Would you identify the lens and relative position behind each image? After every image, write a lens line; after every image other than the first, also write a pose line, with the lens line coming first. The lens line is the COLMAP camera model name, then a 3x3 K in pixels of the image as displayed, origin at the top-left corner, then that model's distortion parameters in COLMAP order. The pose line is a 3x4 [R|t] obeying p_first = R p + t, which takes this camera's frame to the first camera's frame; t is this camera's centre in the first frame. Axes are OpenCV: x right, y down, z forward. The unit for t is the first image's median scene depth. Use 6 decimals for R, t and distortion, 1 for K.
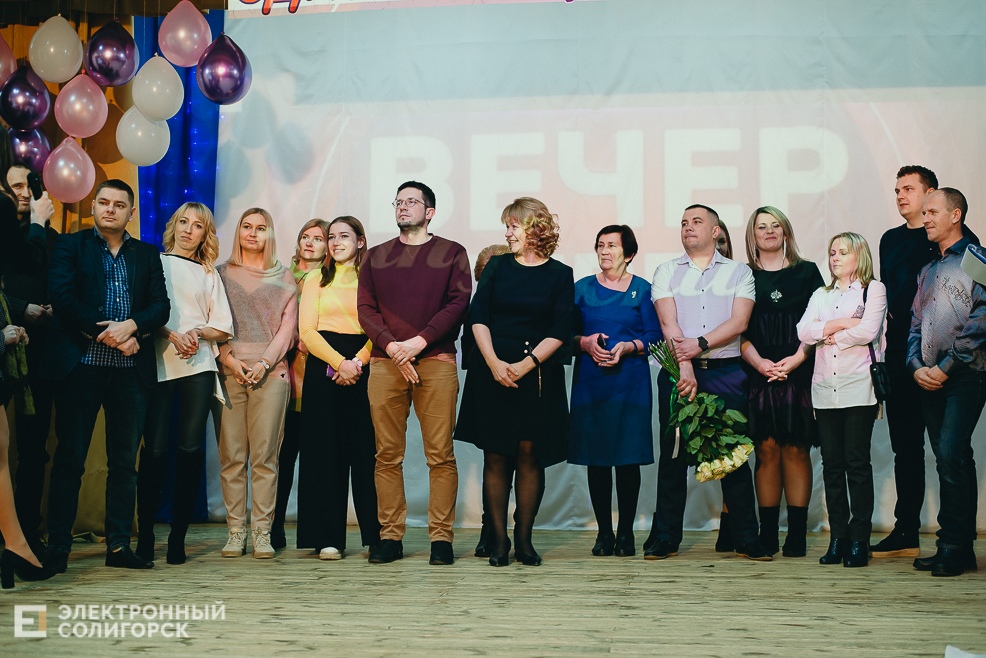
lens RADIAL K [[1404.9, 0, 493.0], [0, 1404.9, 329.0], [0, 0, 1]] dist [-0.084383, 0.134036]
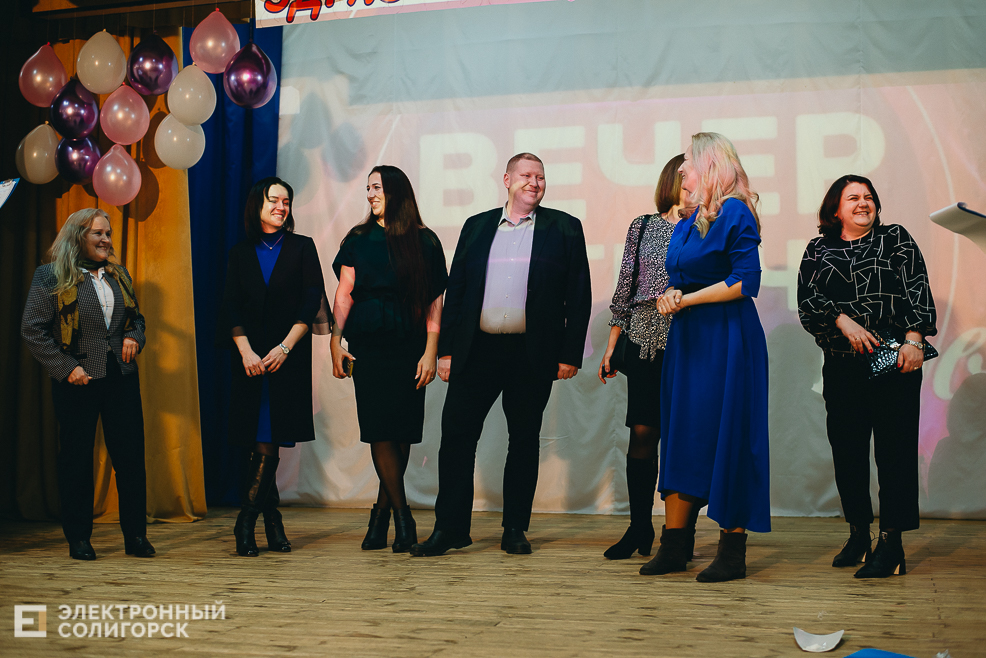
lens RADIAL K [[1404.9, 0, 493.0], [0, 1404.9, 329.0], [0, 0, 1]] dist [-0.084383, 0.134036]
pose [[0.991869, -0.011172, -0.126773, 0.115408], [0.012130, 0.999903, 0.006788, 0.000029], [0.126685, -0.008271, 0.991909, -0.024105]]
